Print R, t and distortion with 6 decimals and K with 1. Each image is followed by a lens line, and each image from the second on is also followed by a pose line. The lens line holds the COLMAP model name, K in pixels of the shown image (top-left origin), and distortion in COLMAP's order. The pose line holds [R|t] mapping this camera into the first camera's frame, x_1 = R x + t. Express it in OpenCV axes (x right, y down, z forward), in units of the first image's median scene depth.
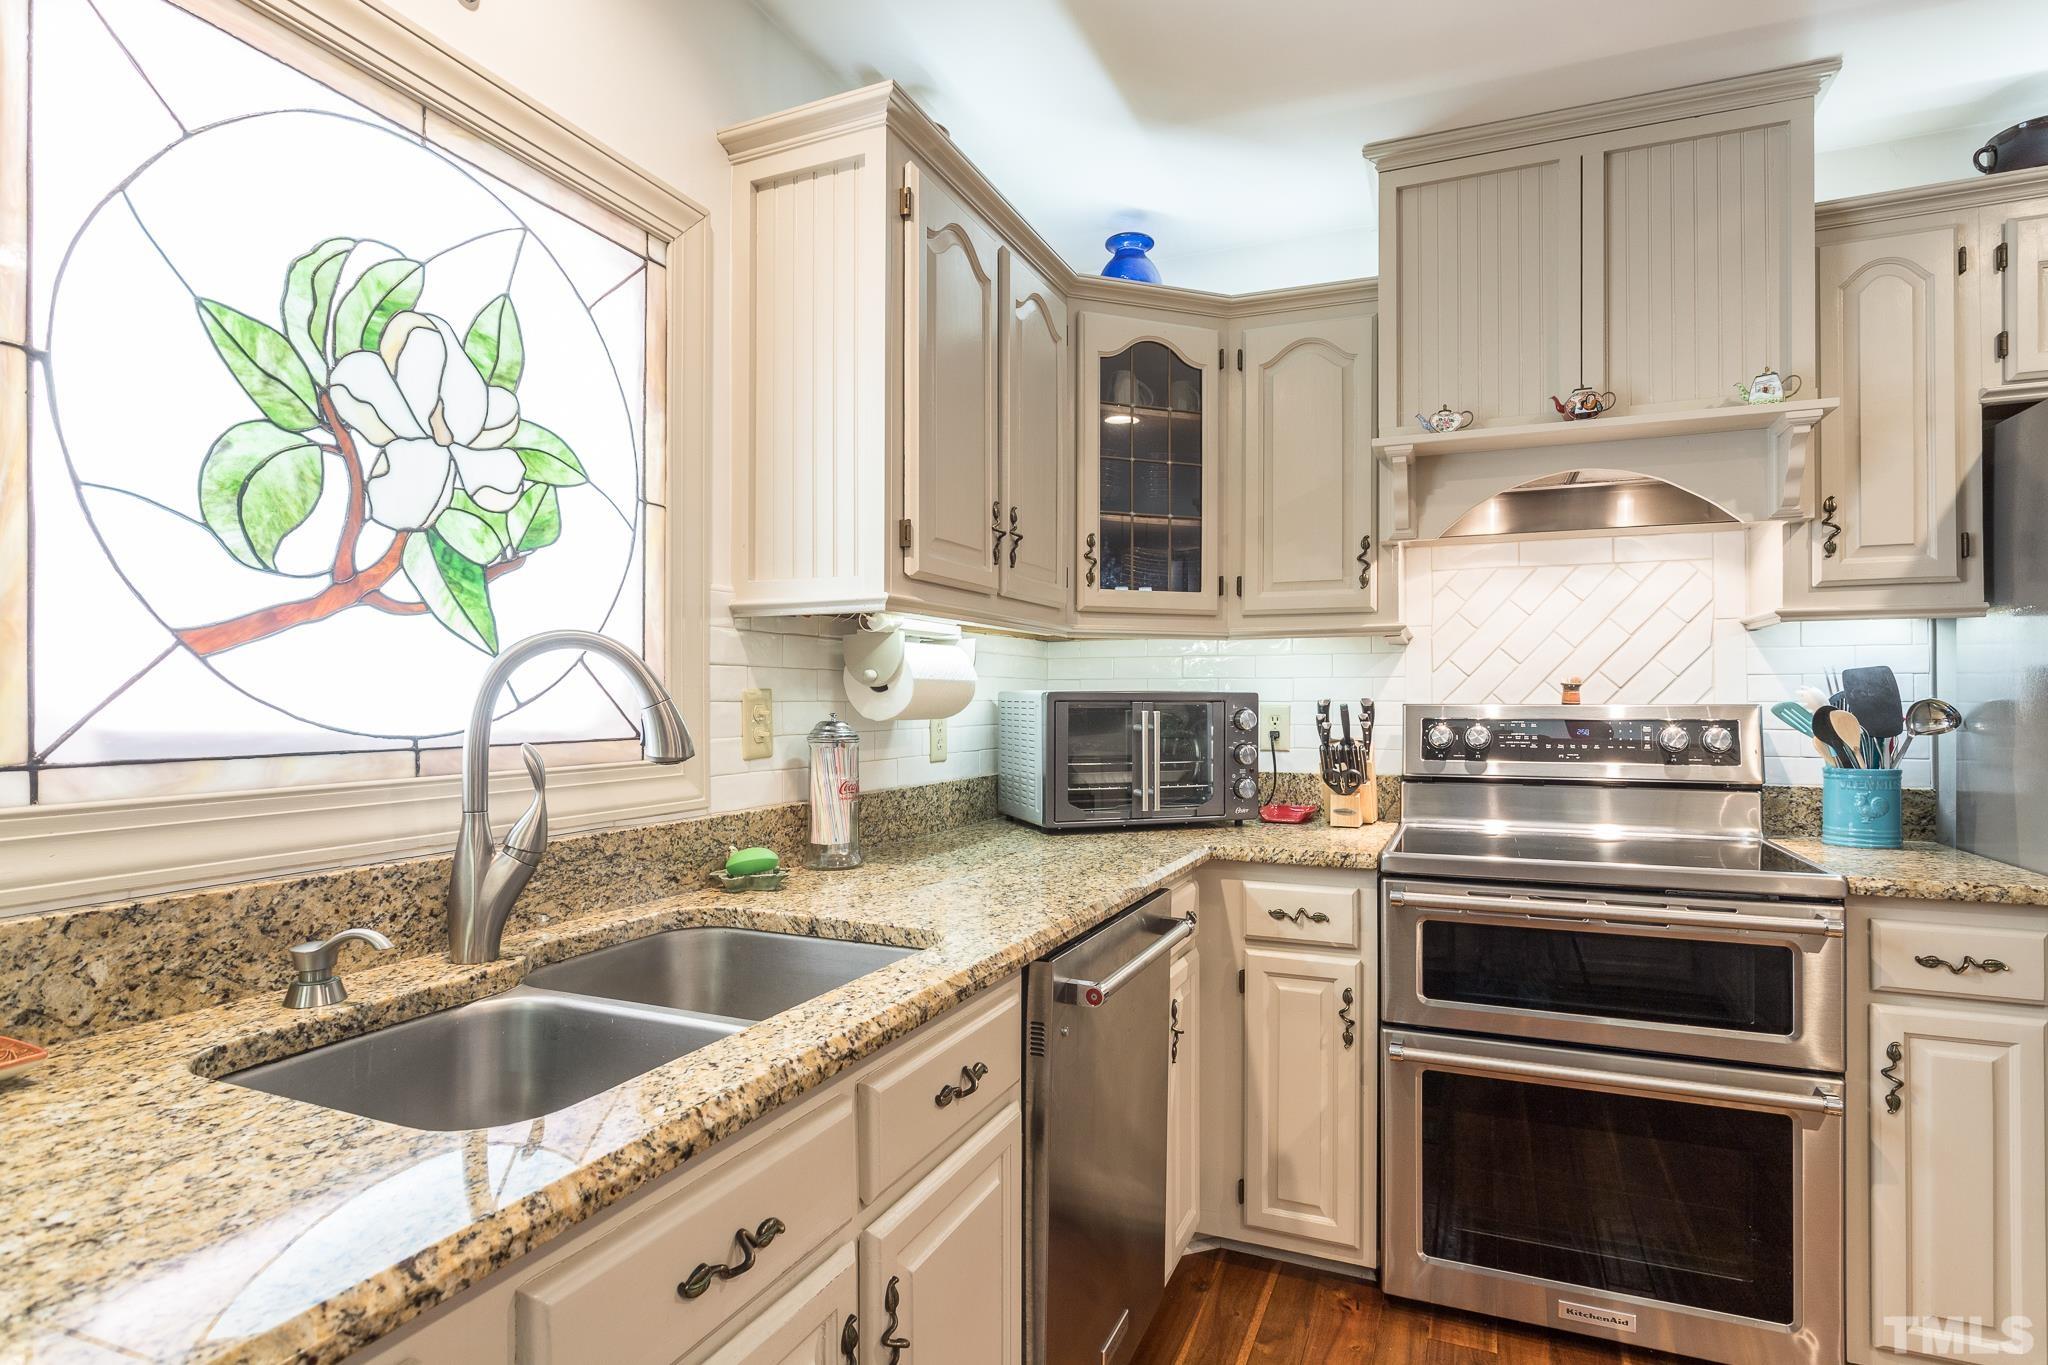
lens RADIAL K [[1050.4, 0, 1051.0], [0, 1050.4, 697.5], [0, 0, 1]] dist [-0.000498, -0.000388]
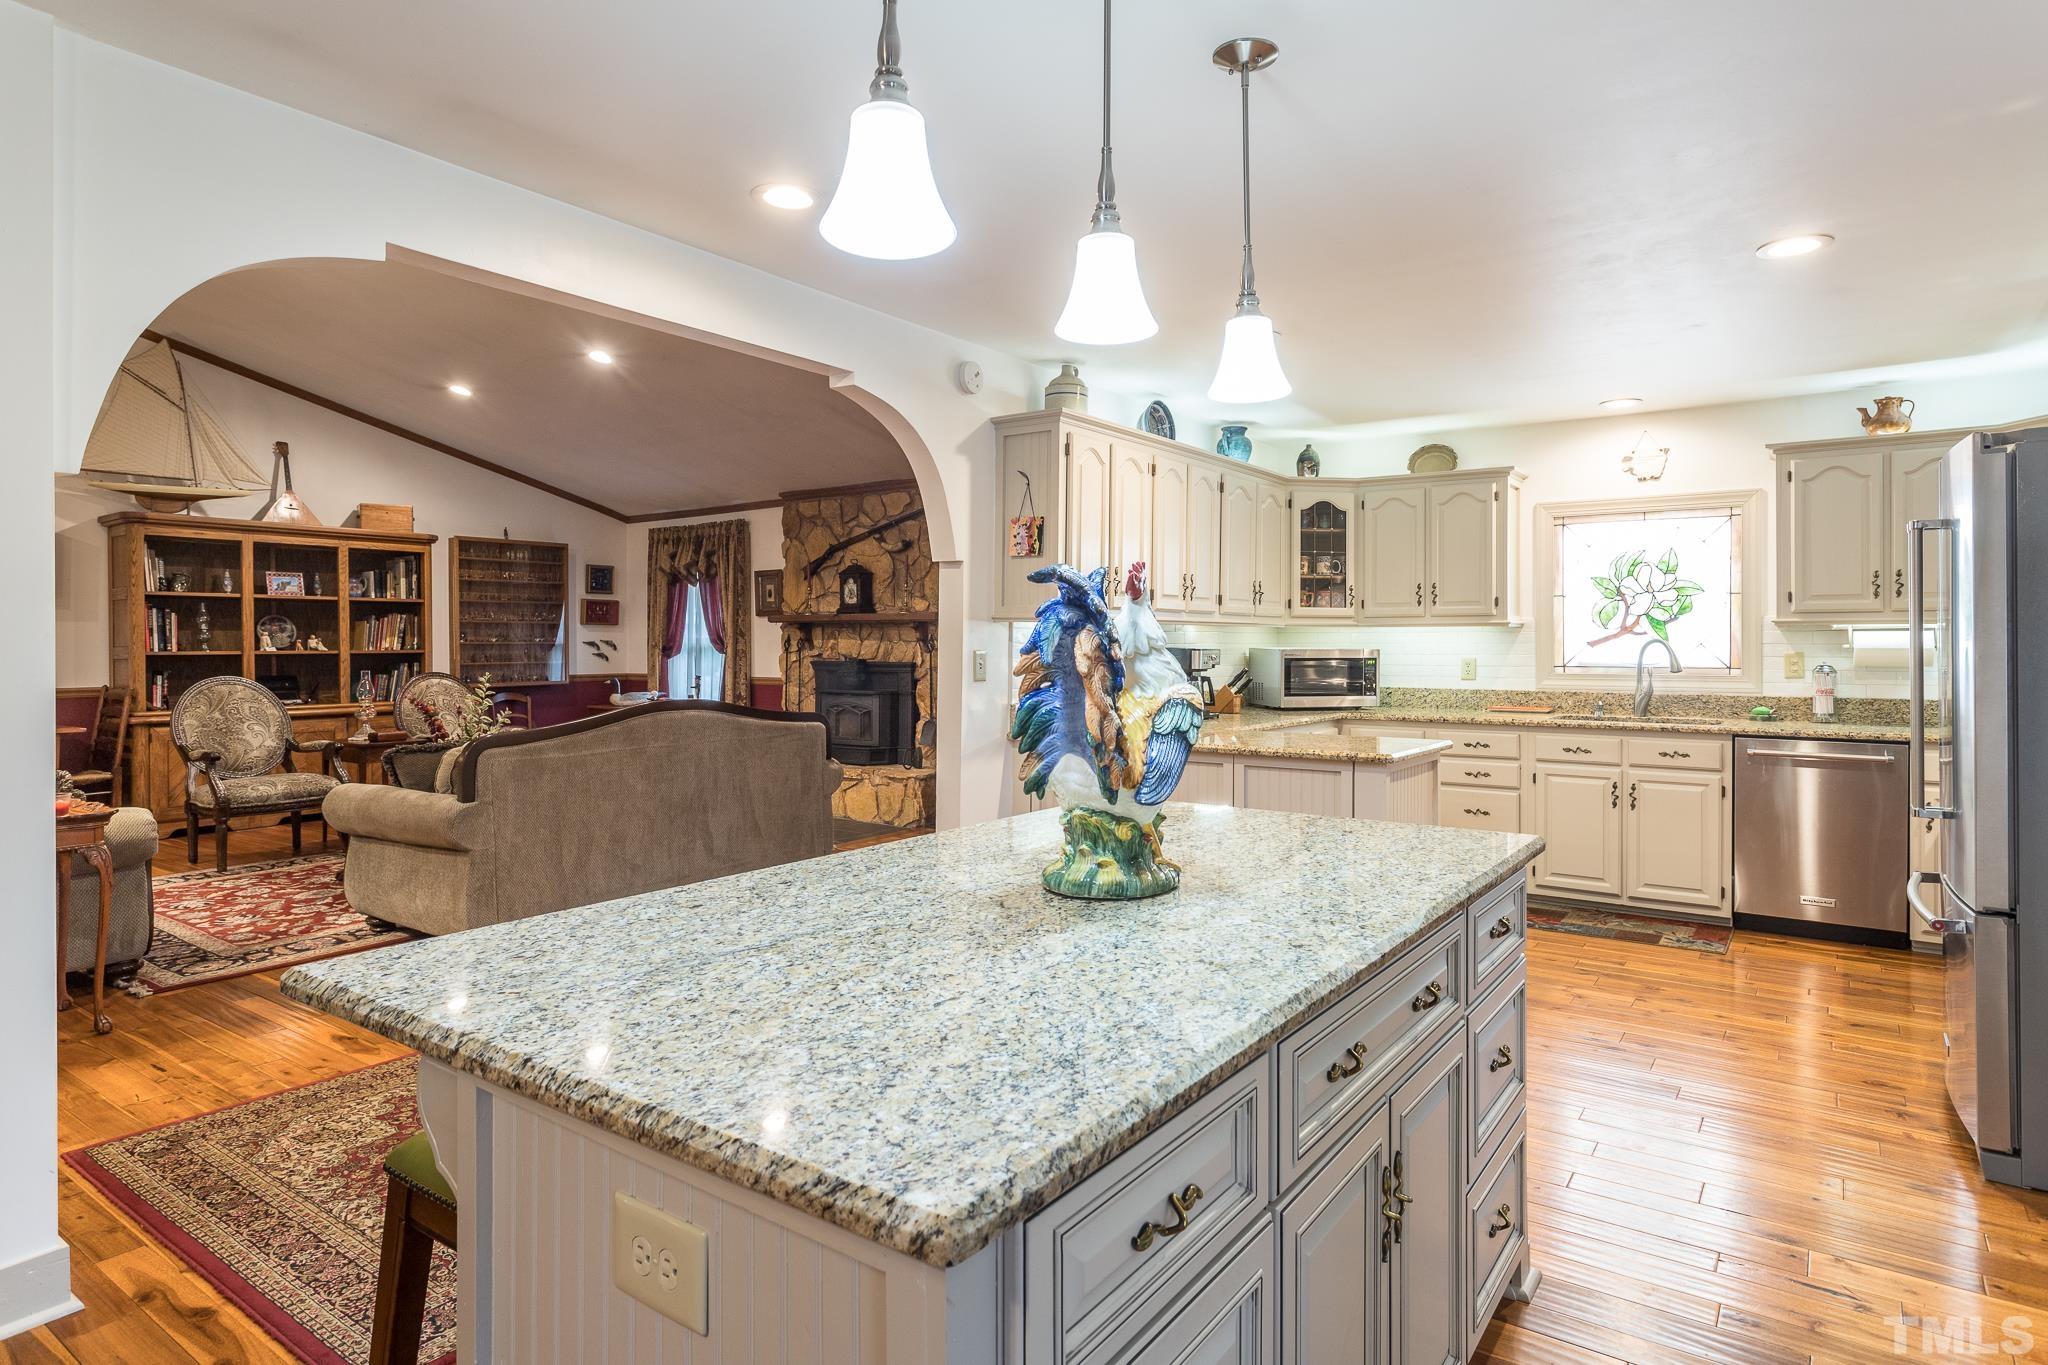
lens RADIAL K [[1124.8, 0, 1024.4], [0, 1124.8, 646.0], [0, 0, 1]] dist [0.005503, 0.000622]
pose [[-0.233686, 0.000503, -0.972312, 5.384396], [0.001041, 0.999999, 0.000267, -0.048836], [0.972311, -0.000949, -0.233687, -0.430594]]
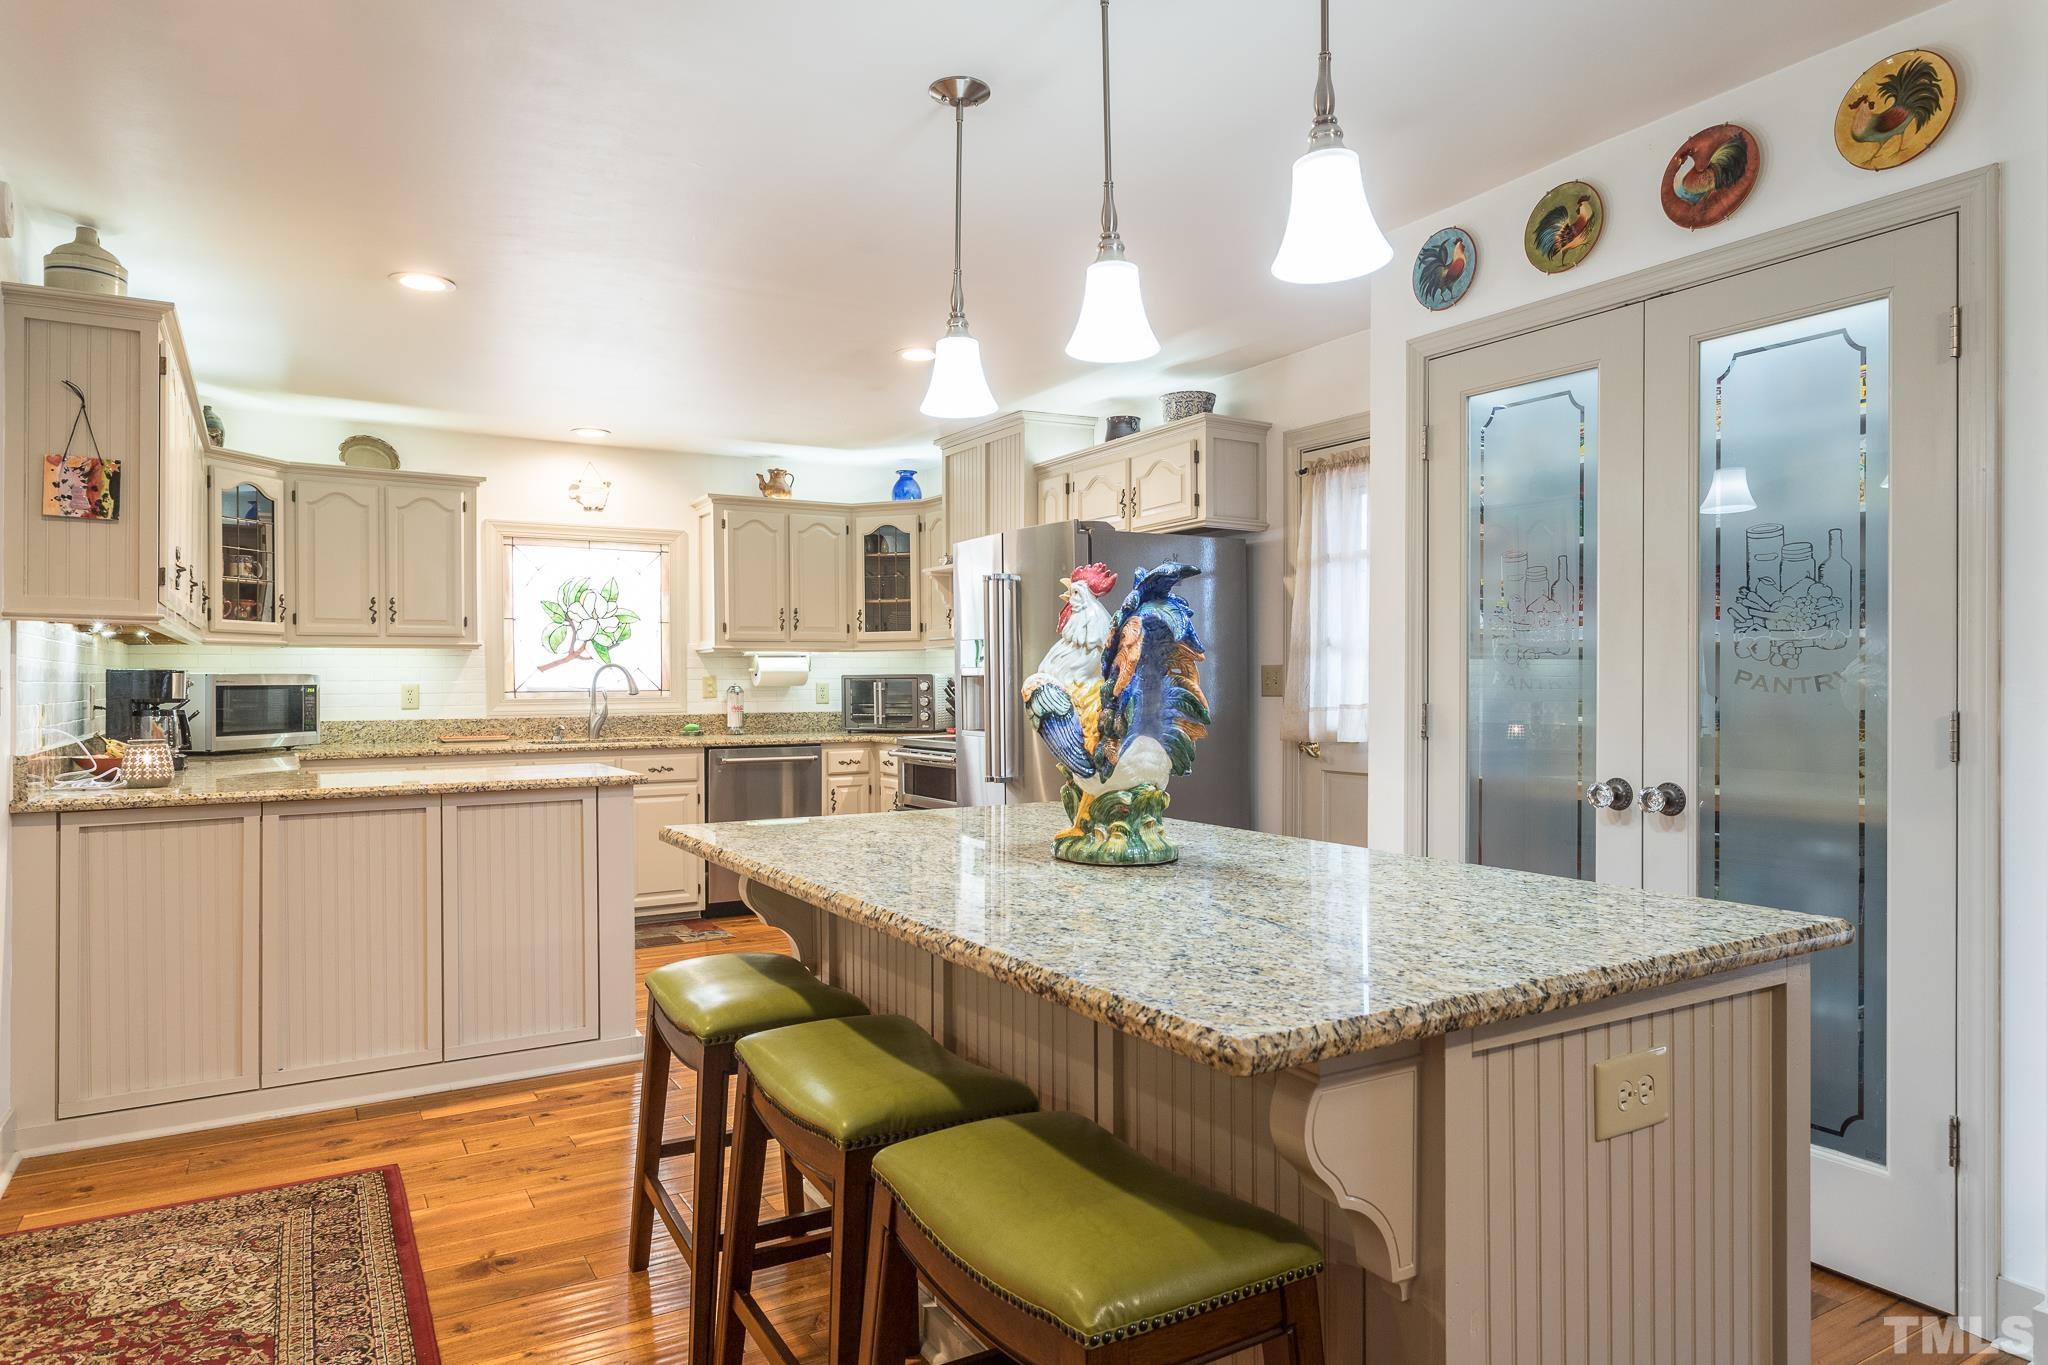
lens RADIAL K [[1236.0, 0, 1017.4], [0, 1236.0, 680.7], [0, 0, 1]] dist [0.000503, -0.000722]
pose [[0.794135, -0.005610, -0.607716, 4.813950], [0.008191, 0.999965, 0.001473, 0.016397], [0.607687, -0.006148, 0.794153, -2.436371]]
